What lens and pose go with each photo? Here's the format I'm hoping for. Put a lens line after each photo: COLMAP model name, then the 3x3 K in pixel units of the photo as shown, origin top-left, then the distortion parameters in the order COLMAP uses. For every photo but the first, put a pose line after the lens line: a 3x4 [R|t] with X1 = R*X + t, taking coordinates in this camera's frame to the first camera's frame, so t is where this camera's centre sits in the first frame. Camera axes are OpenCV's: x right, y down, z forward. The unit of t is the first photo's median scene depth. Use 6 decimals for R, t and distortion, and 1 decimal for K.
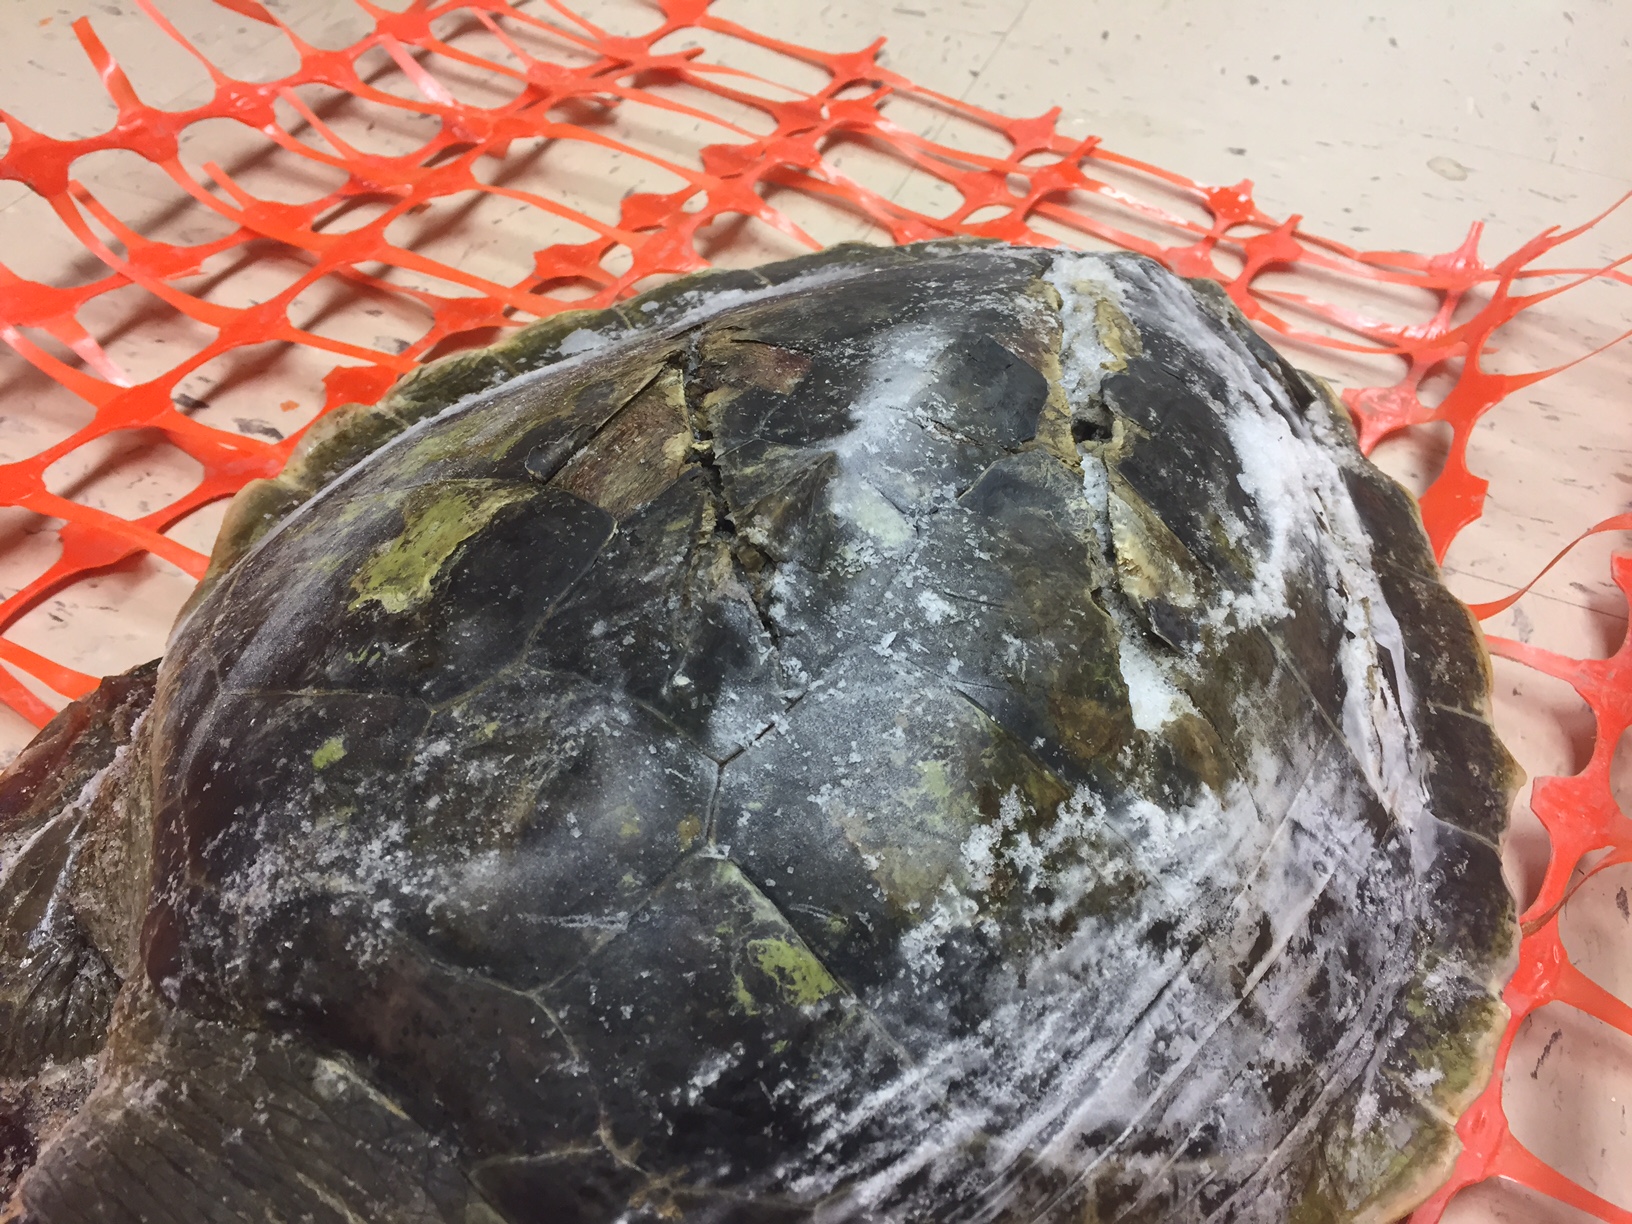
lens RADIAL K [[1437.5, 0, 816.0], [0, 1437.5, 612.1], [0, 0, 1]] dist [0.045146, -0.100338]
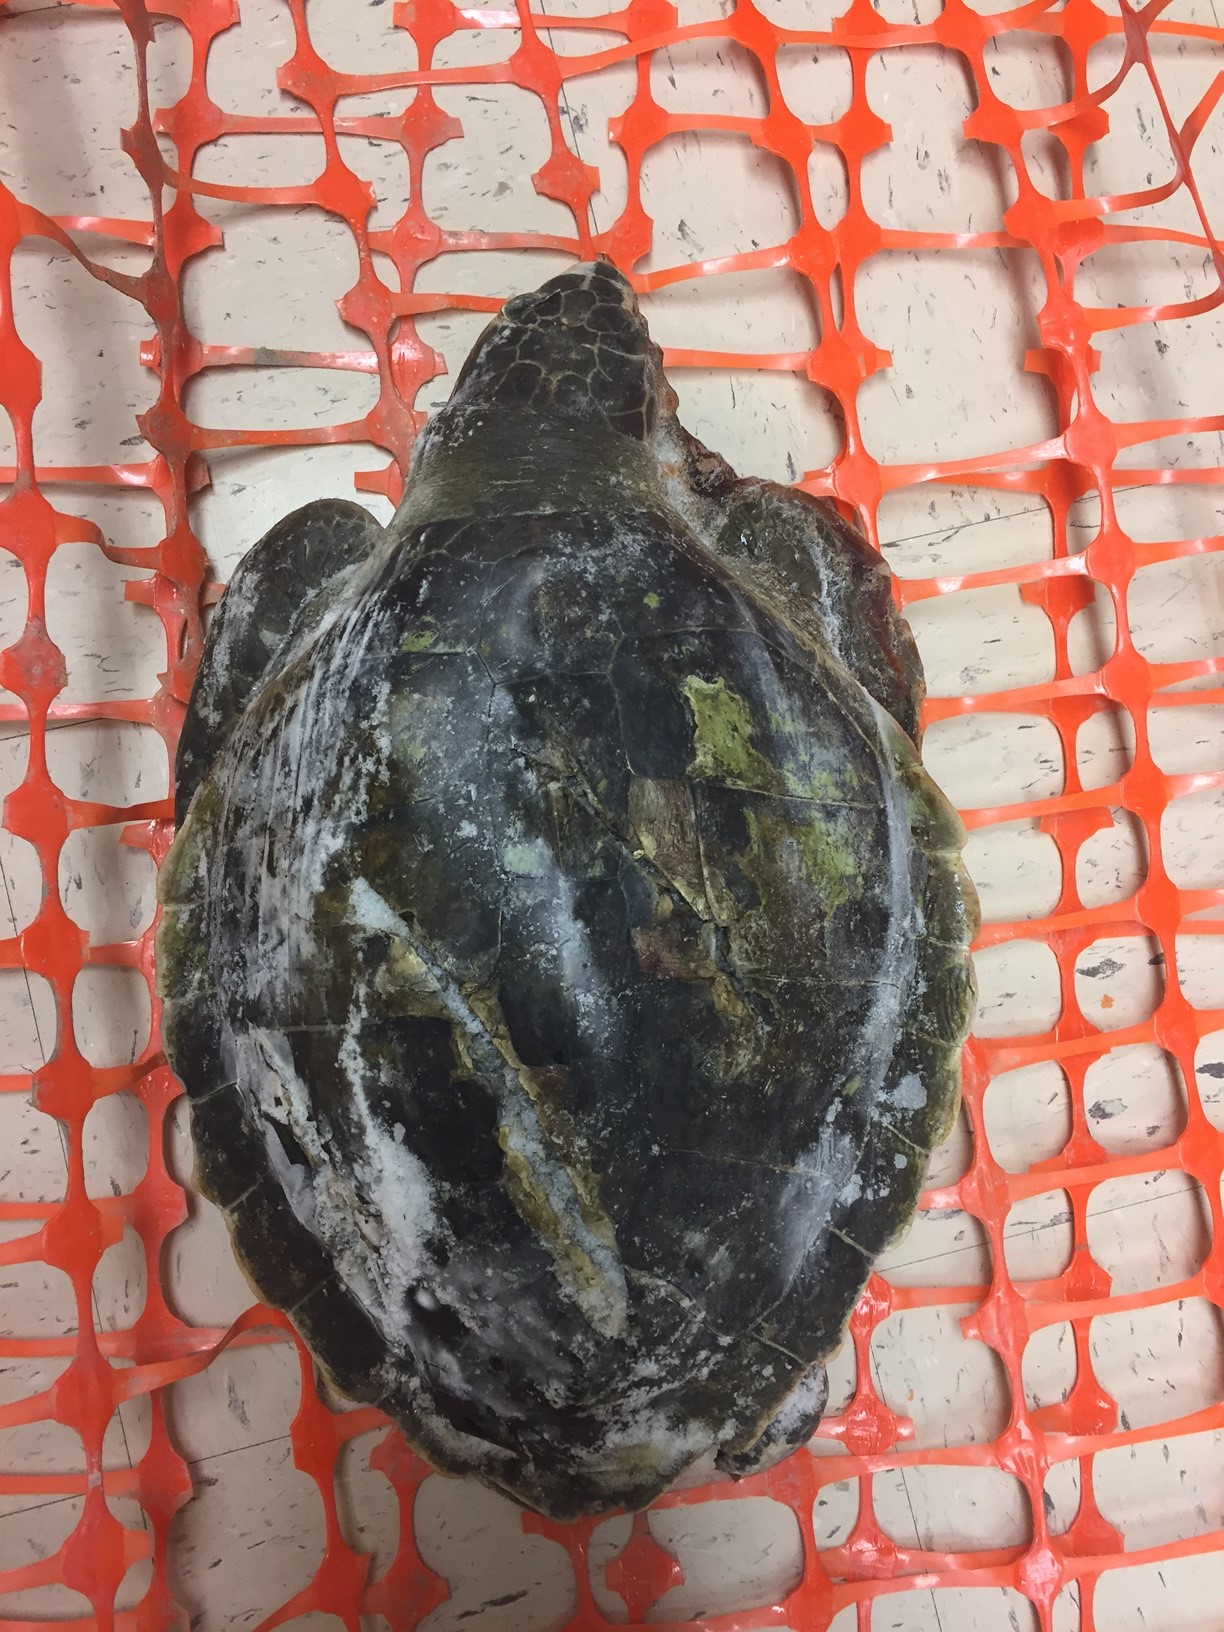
lens RADIAL K [[1437.5, 0, 611.9], [0, 1437.5, 813.0], [0, 0, 1]] dist [0.045146, -0.100338]
pose [[-0.812785, 0.557092, -0.170378, 0.255189], [-0.495894, -0.508131, 0.704196, -1.528984], [0.305728, 0.656850, 0.689260, -0.297458]]
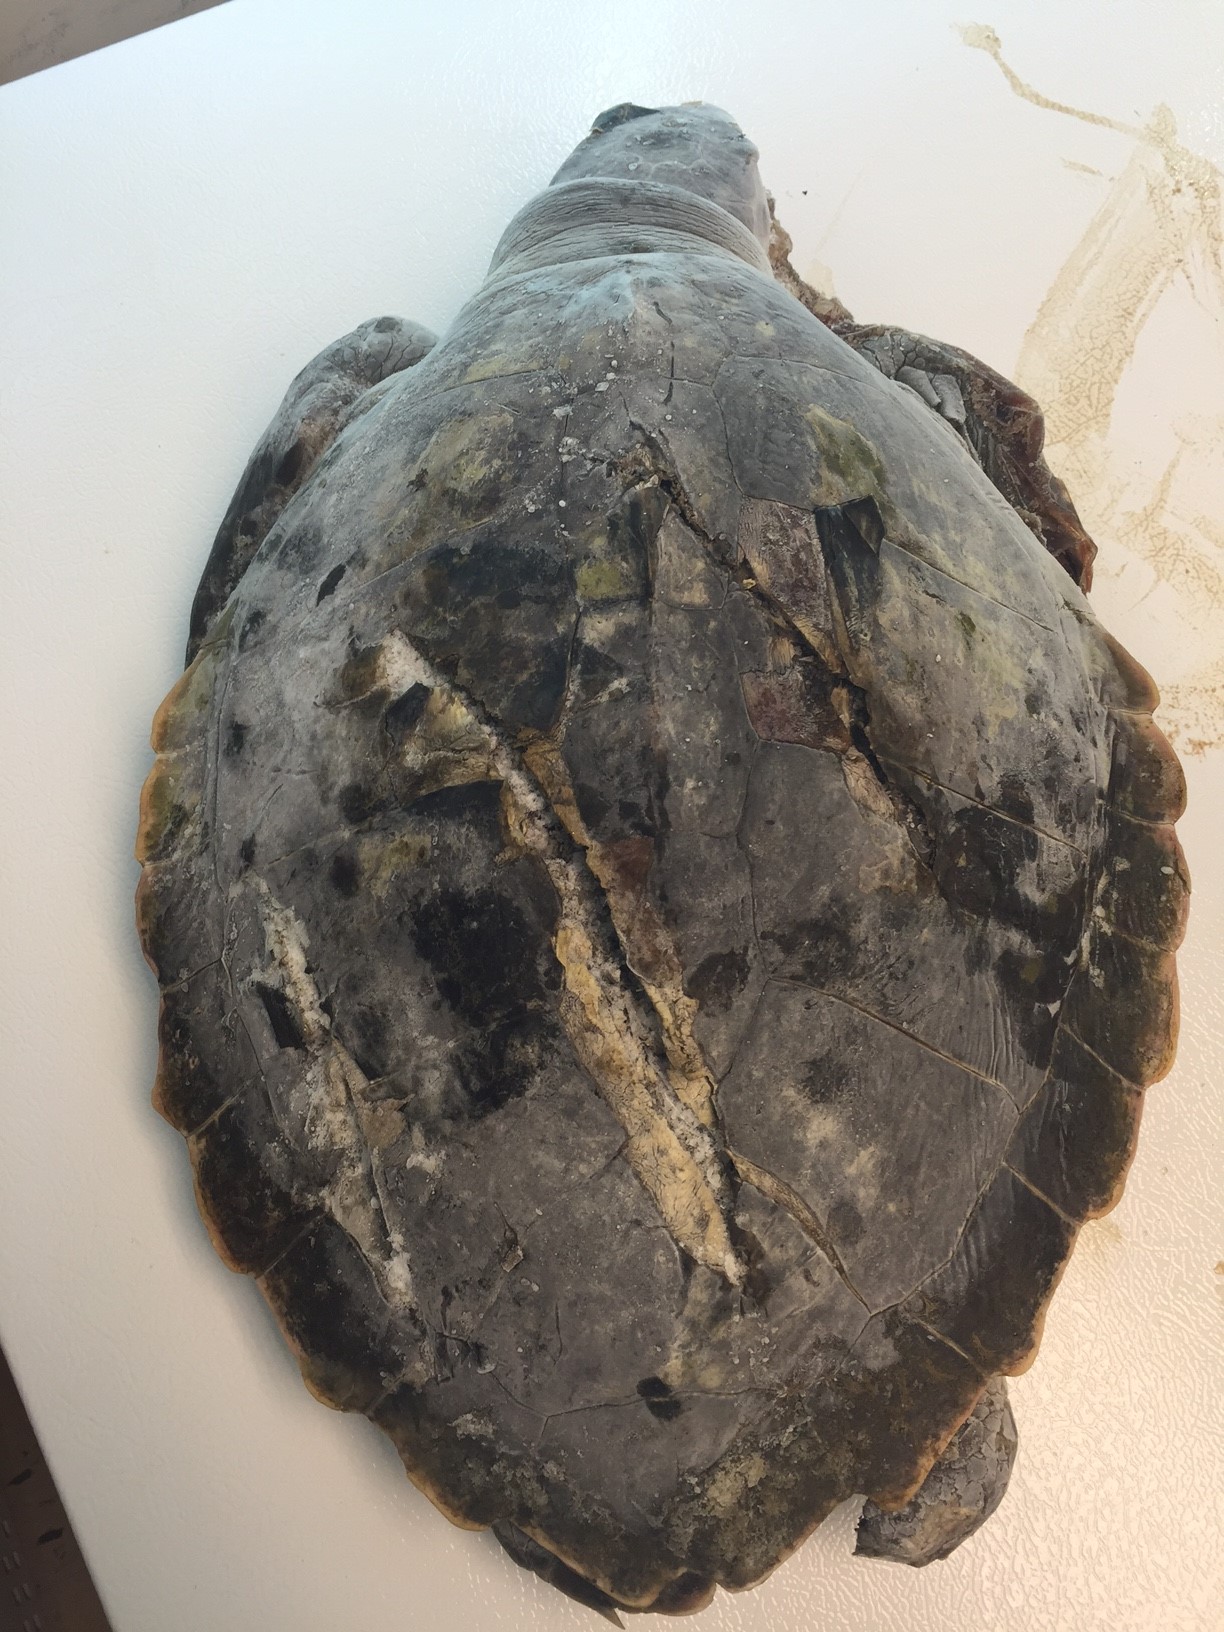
lens RADIAL K [[1437.5, 0, 608.6], [0, 1437.5, 816.3], [0, 0, 1]] dist [0.045146, -0.100338]
pose [[-0.837106, 0.474473, -0.272266, 0.594245], [-0.441608, -0.292386, 0.848229, -1.496736], [0.322855, 0.830293, 0.454289, 0.596546]]
